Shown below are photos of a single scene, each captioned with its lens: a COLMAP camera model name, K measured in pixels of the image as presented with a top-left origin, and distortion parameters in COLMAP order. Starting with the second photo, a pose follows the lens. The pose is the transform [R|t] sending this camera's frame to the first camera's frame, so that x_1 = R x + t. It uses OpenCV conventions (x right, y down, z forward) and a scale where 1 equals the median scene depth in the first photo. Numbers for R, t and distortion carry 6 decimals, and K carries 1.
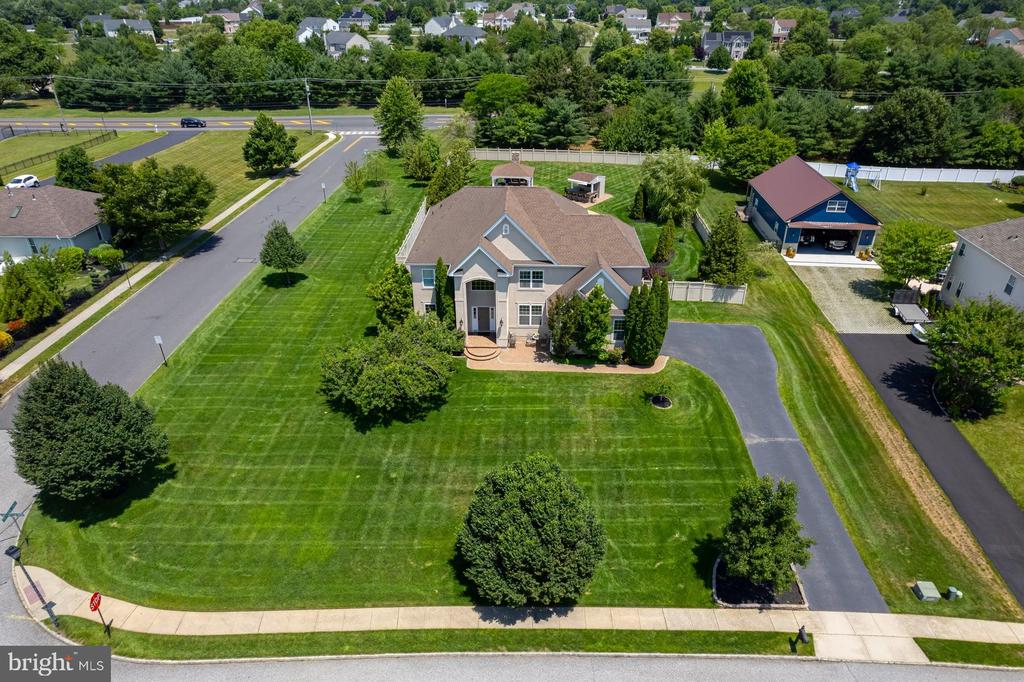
lens RADIAL K [[656.0, 0, 517.7], [0, 656.0, 343.9], [0, 0, 1]] dist [-0.071268, 0.079053]
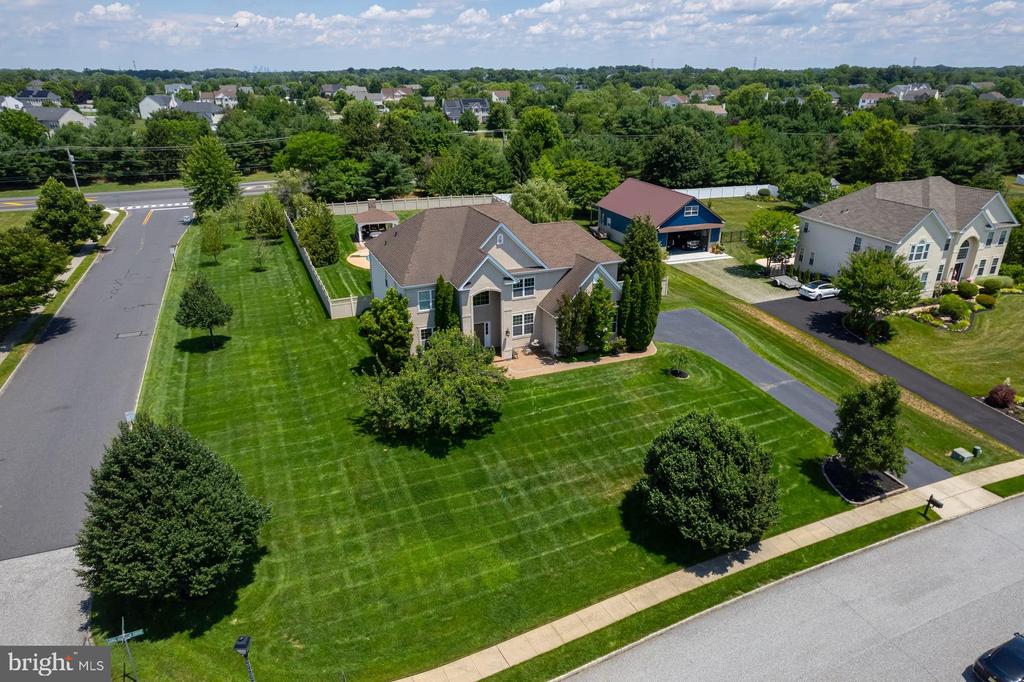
lens RADIAL K [[656.0, 0, 517.7], [0, 656.0, 343.9], [0, 0, 1]] dist [-0.071268, 0.079053]
pose [[0.908502, -0.161989, 0.385207, -0.390487], [0.203016, 0.976809, -0.068036, 0.053466], [-0.365252, 0.140014, 0.920319, 0.085176]]
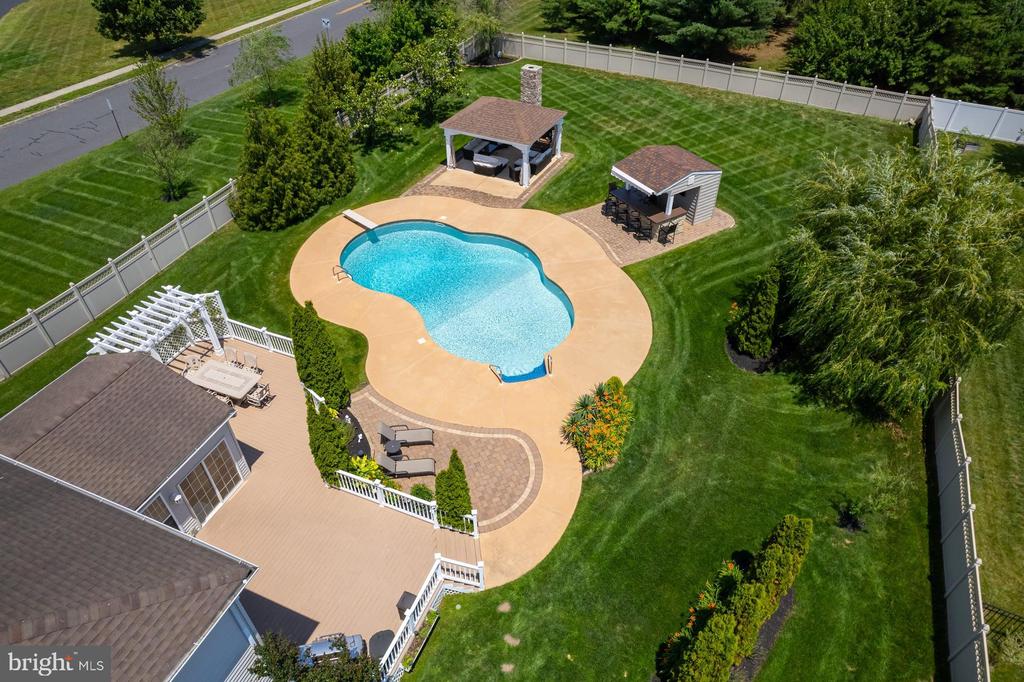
lens RADIAL K [[656.0, 0, 517.7], [0, 656.0, 343.9], [0, 0, 1]] dist [-0.071268, 0.079053]
pose [[0.931659, 0.233188, -0.278632, 0.263208], [-0.169973, 0.957507, 0.233002, -0.397638], [0.321125, -0.169719, 0.931705, 1.047525]]
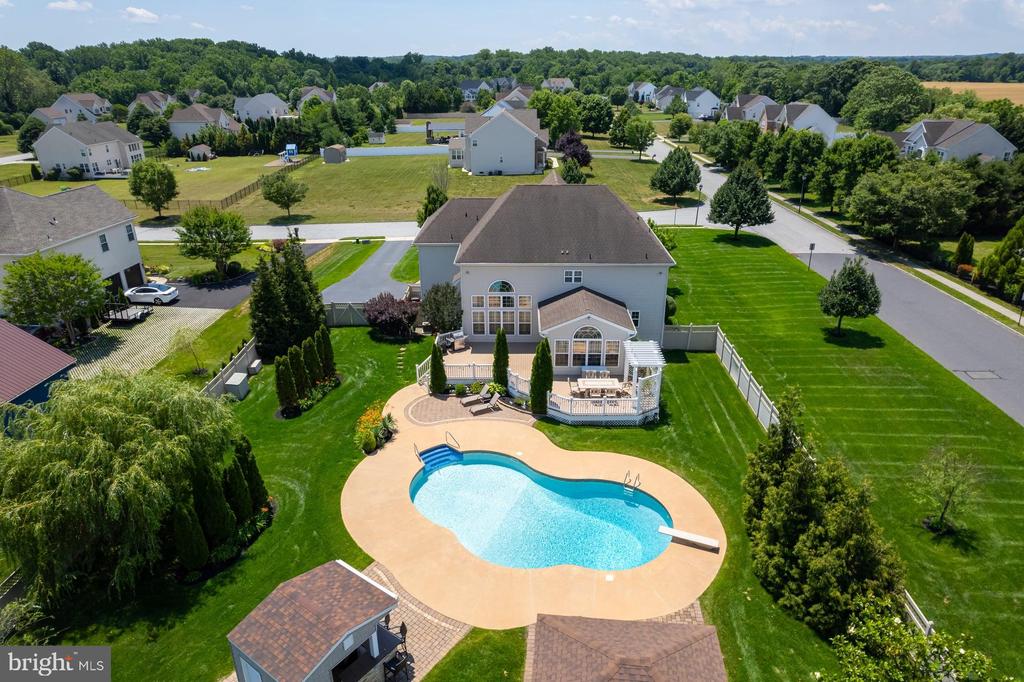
lens RADIAL K [[656.0, 0, 517.7], [0, 656.0, 343.9], [0, 0, 1]] dist [-0.071268, 0.079053]
pose [[-0.999914, 0.008144, -0.010248, 0.053385], [-0.003226, 0.605442, 0.795883, -0.877941], [0.012686, 0.795848, -0.605364, 1.830194]]
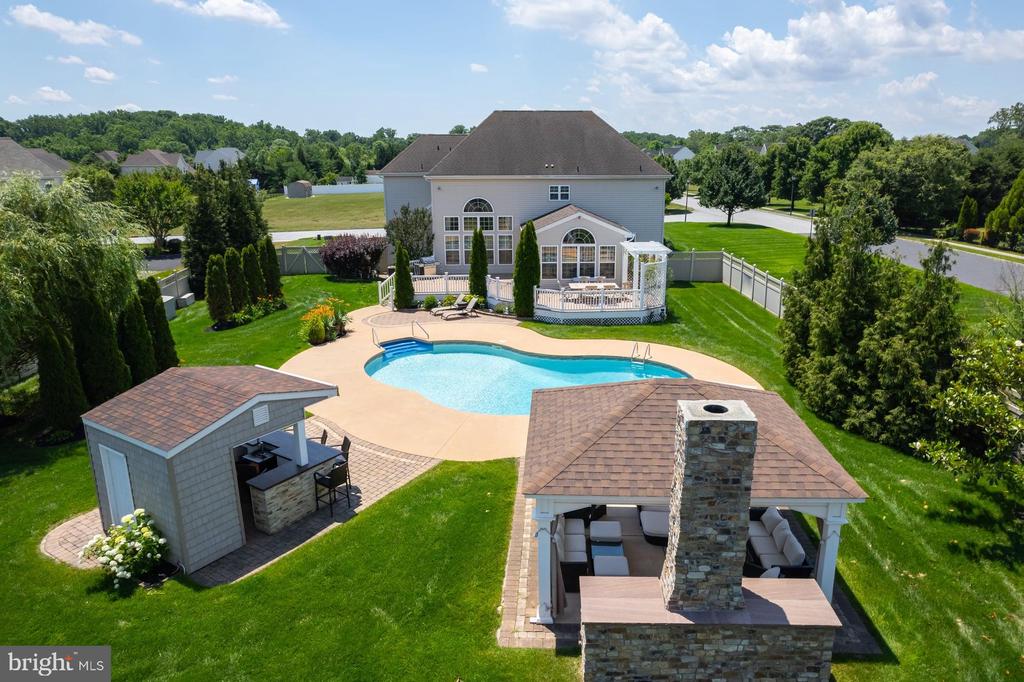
lens RADIAL K [[691.6, 0, 538.1], [0, 691.6, 327.2], [0, 0, 1]] dist [-0.072492, 0.084834]
pose [[-0.997082, 0.021884, -0.073137, 0.057917], [-0.035114, 0.719204, 0.693911, -0.683473], [0.067786, 0.694454, -0.716337, 1.924929]]
